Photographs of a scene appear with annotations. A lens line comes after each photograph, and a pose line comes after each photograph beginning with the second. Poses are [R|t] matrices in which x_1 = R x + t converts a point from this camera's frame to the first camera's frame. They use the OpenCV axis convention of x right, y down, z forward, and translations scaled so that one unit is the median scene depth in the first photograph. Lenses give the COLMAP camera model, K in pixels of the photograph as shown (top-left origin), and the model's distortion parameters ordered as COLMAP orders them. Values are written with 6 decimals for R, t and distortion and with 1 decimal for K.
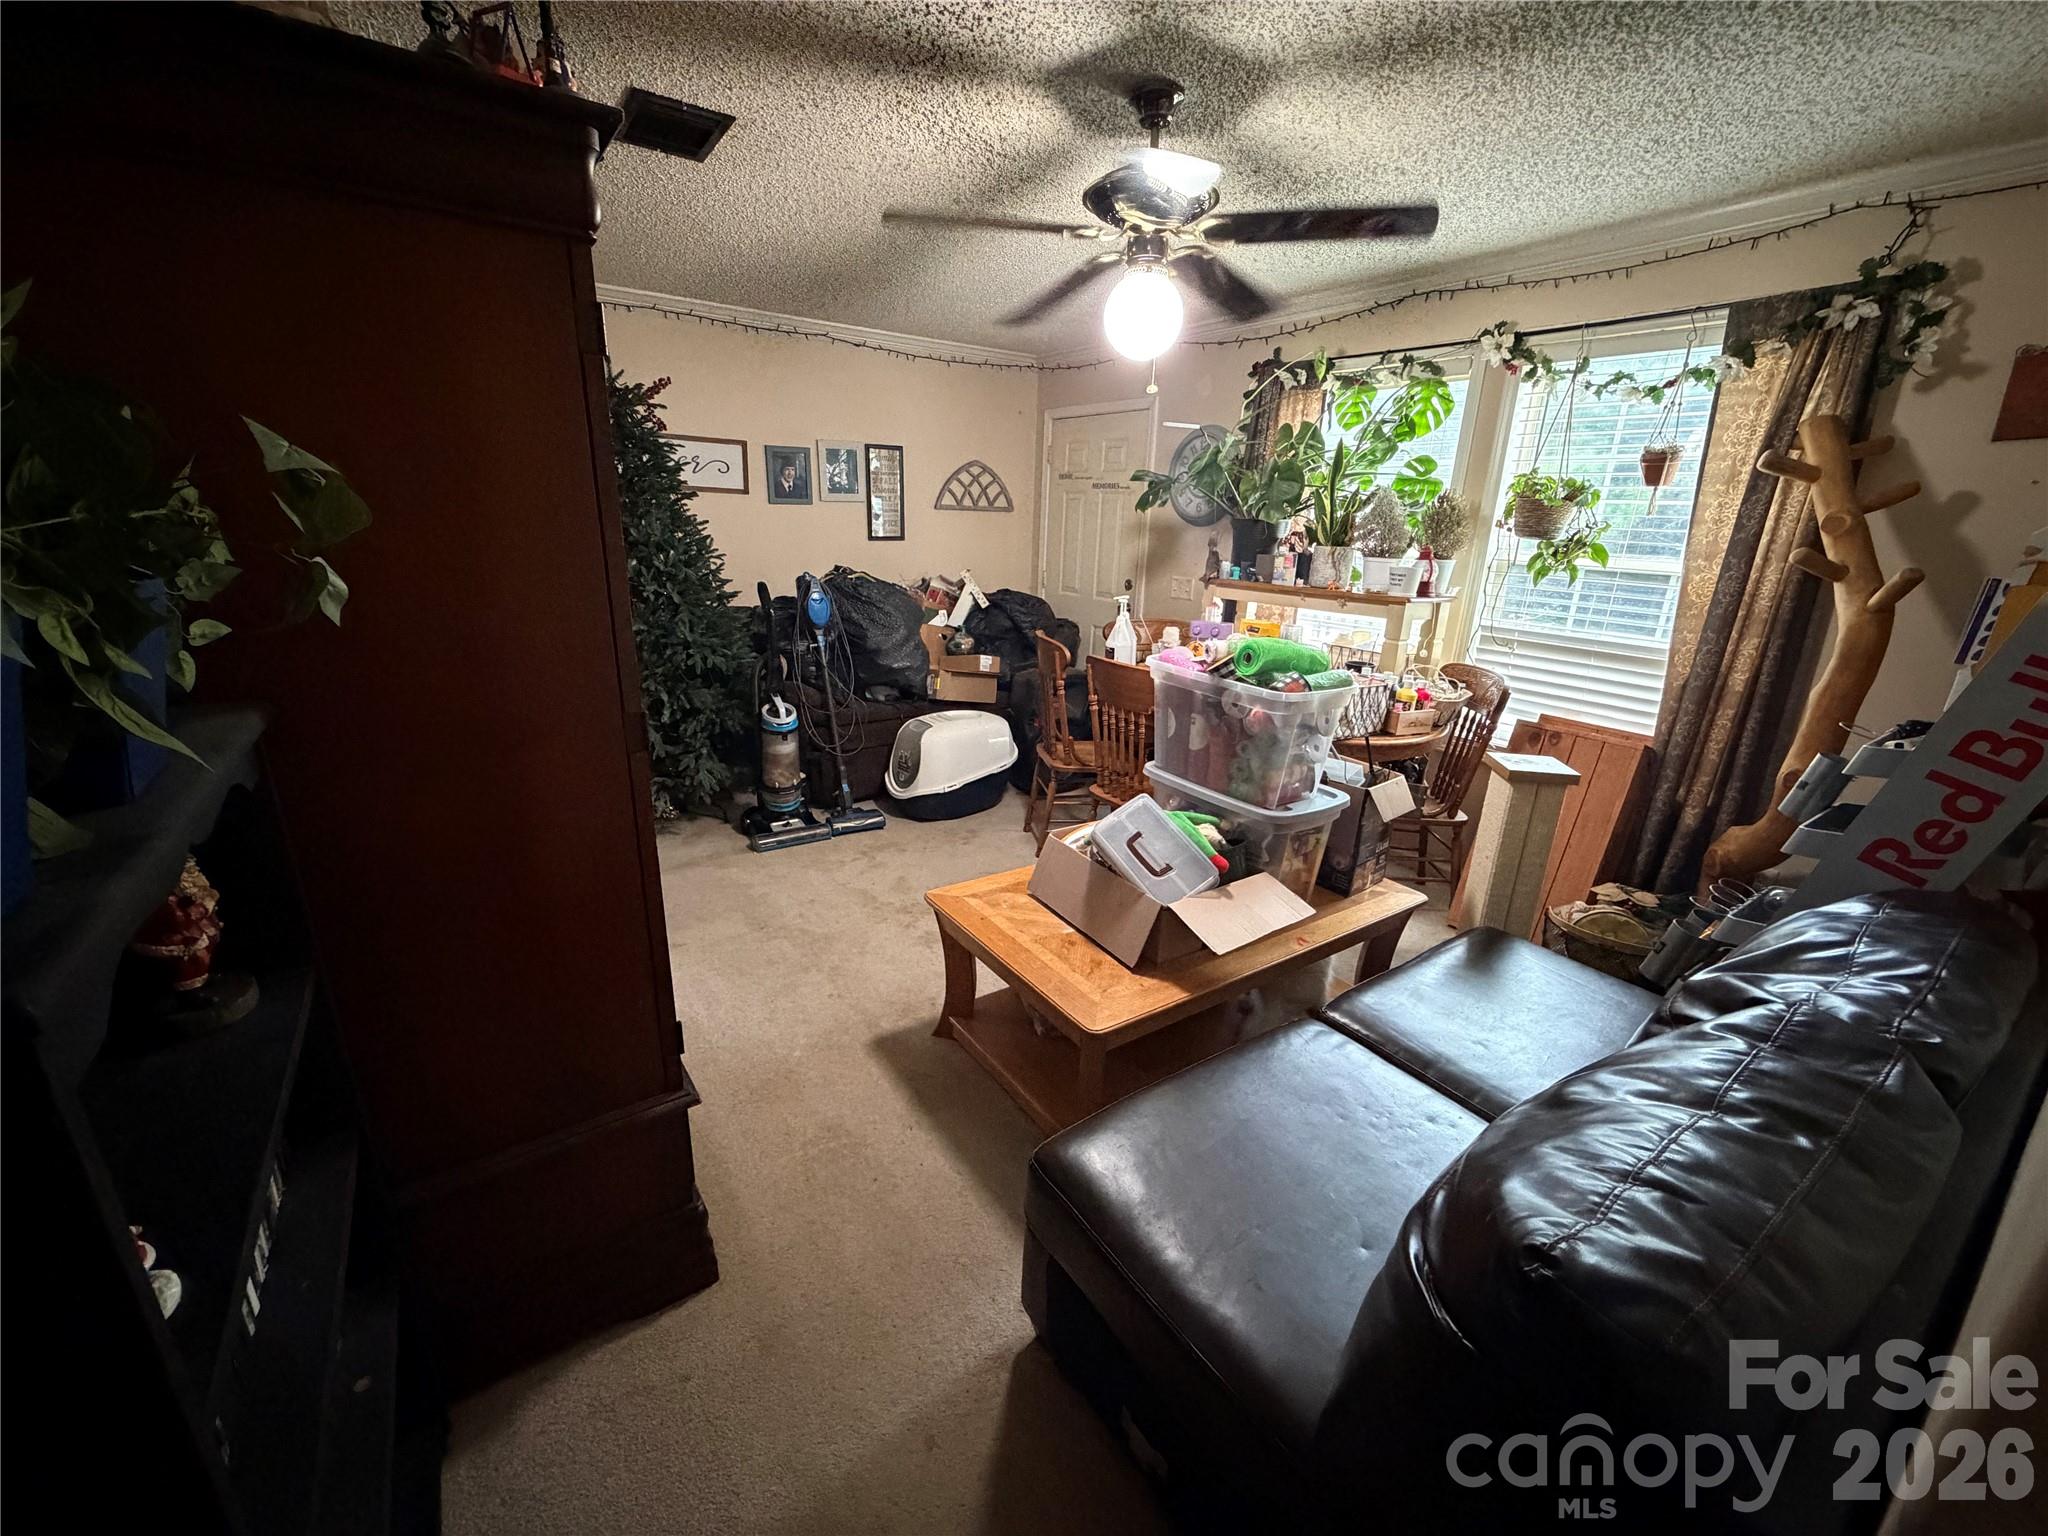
lens RADIAL K [[816.2, 0, 1022.6], [0, 816.2, 770.7], [0, 0, 1]] dist [0.002381, -0.000736]
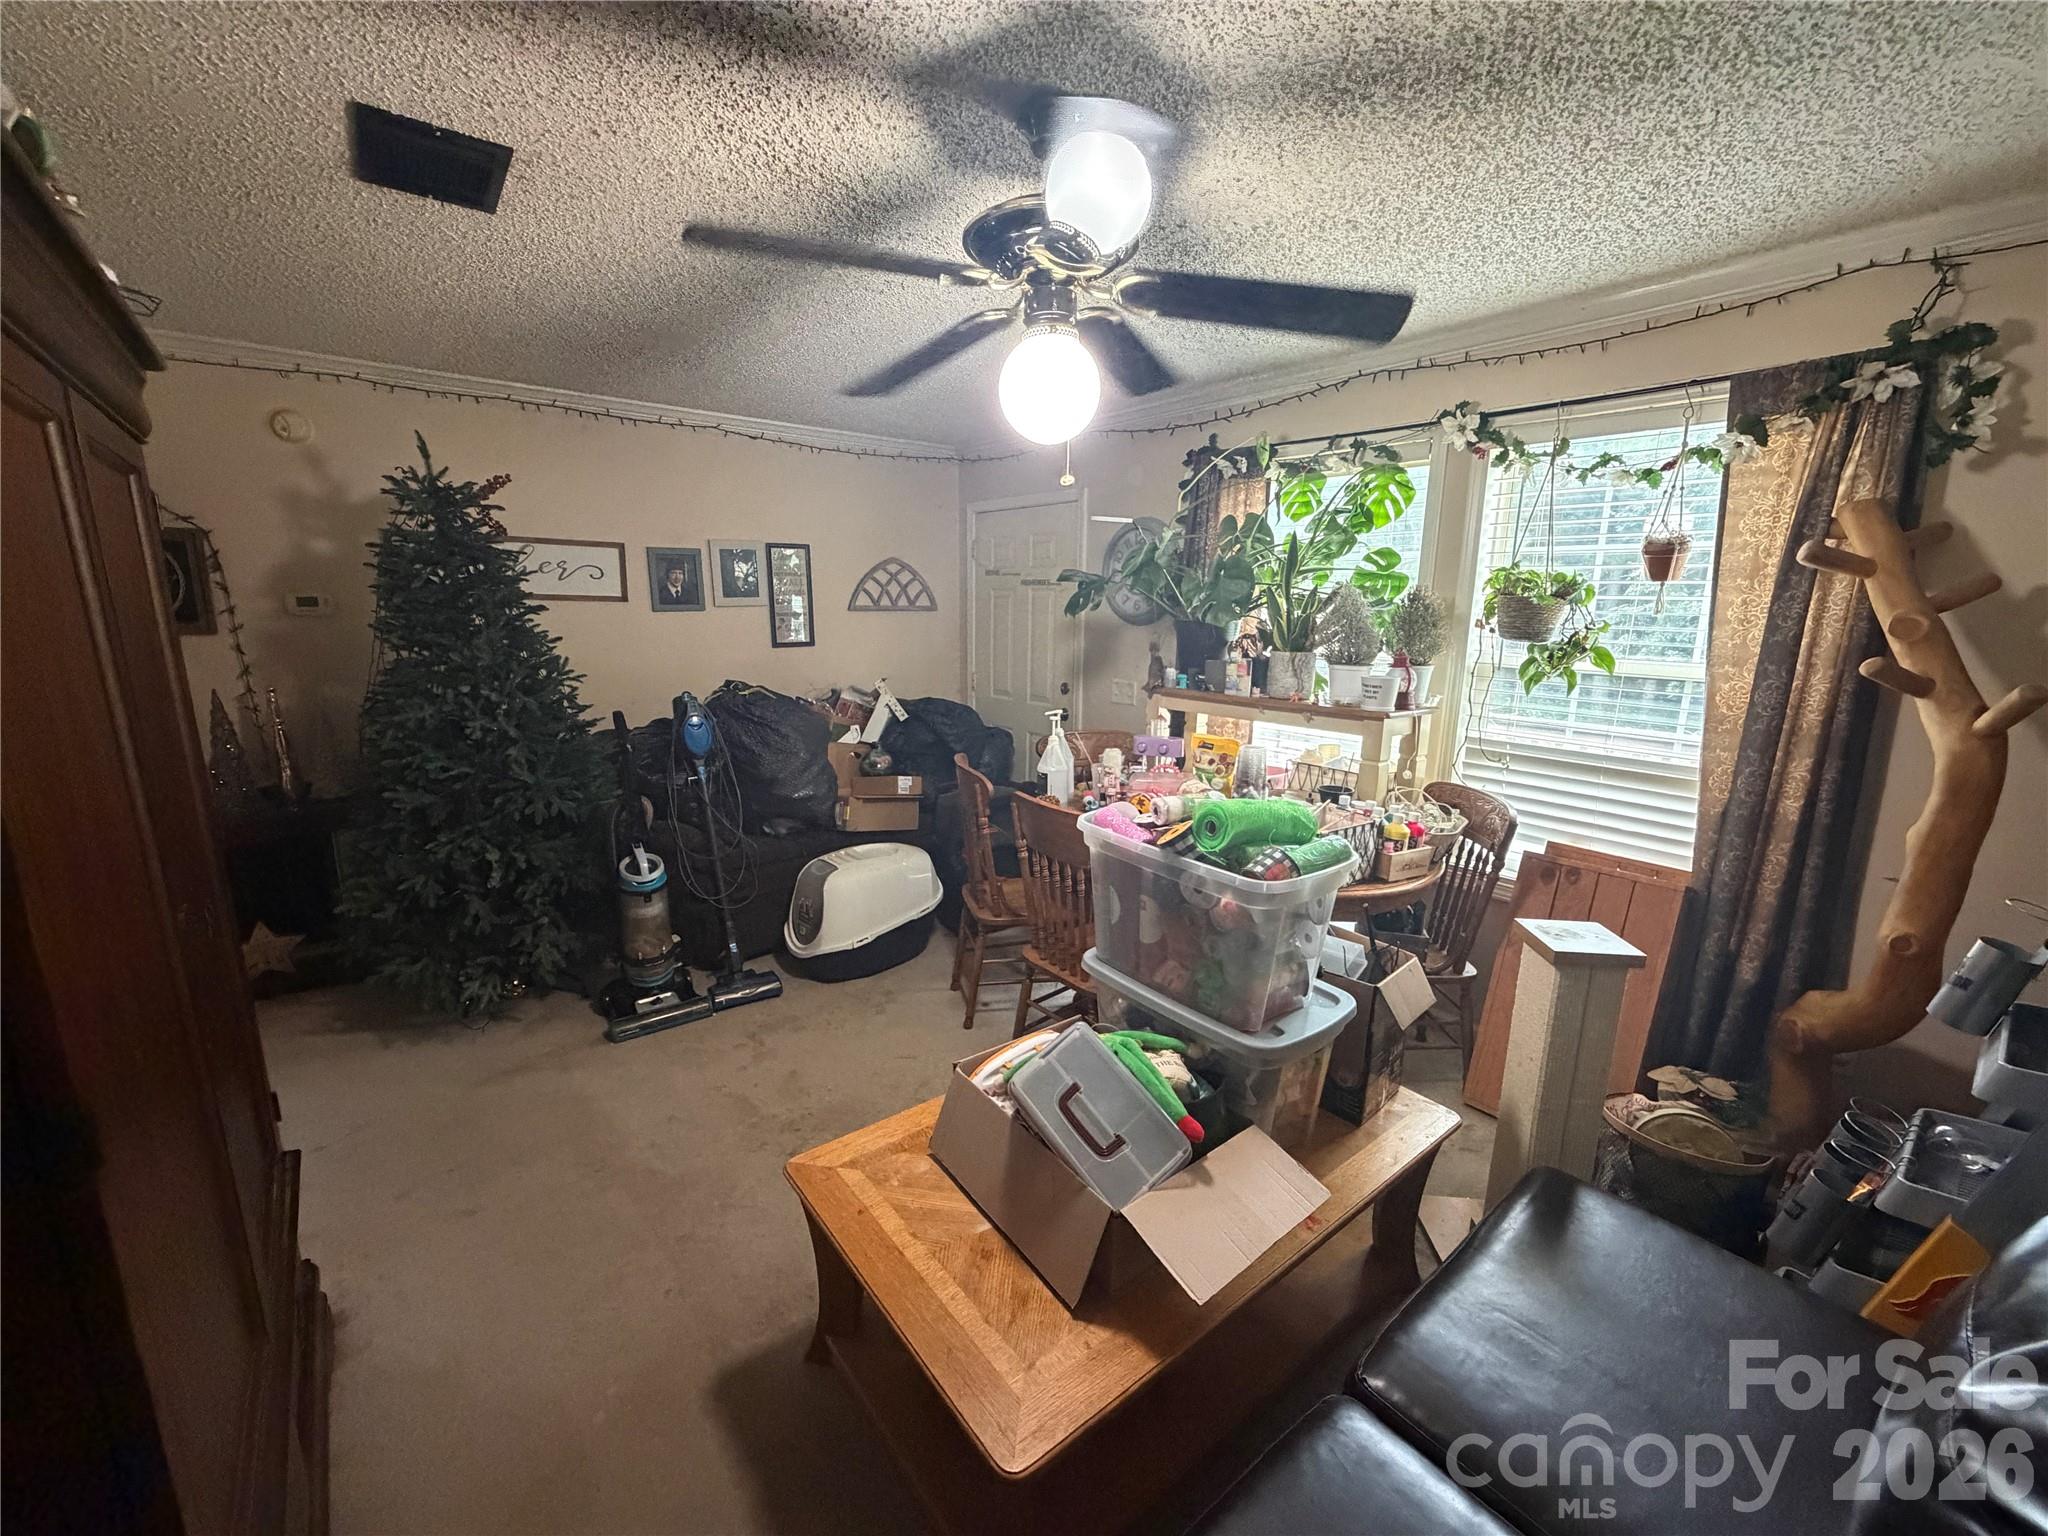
lens RADIAL K [[816.2, 0, 1024.5], [0, 816.2, 771.9], [0, 0, 1]] dist [0.002381, -0.000736]
pose [[0.997517, -0.035633, 0.060748, 0.051930], [0.041257, 0.994717, -0.093999, -0.101726], [-0.057078, 0.096272, 0.993717, 0.218471]]
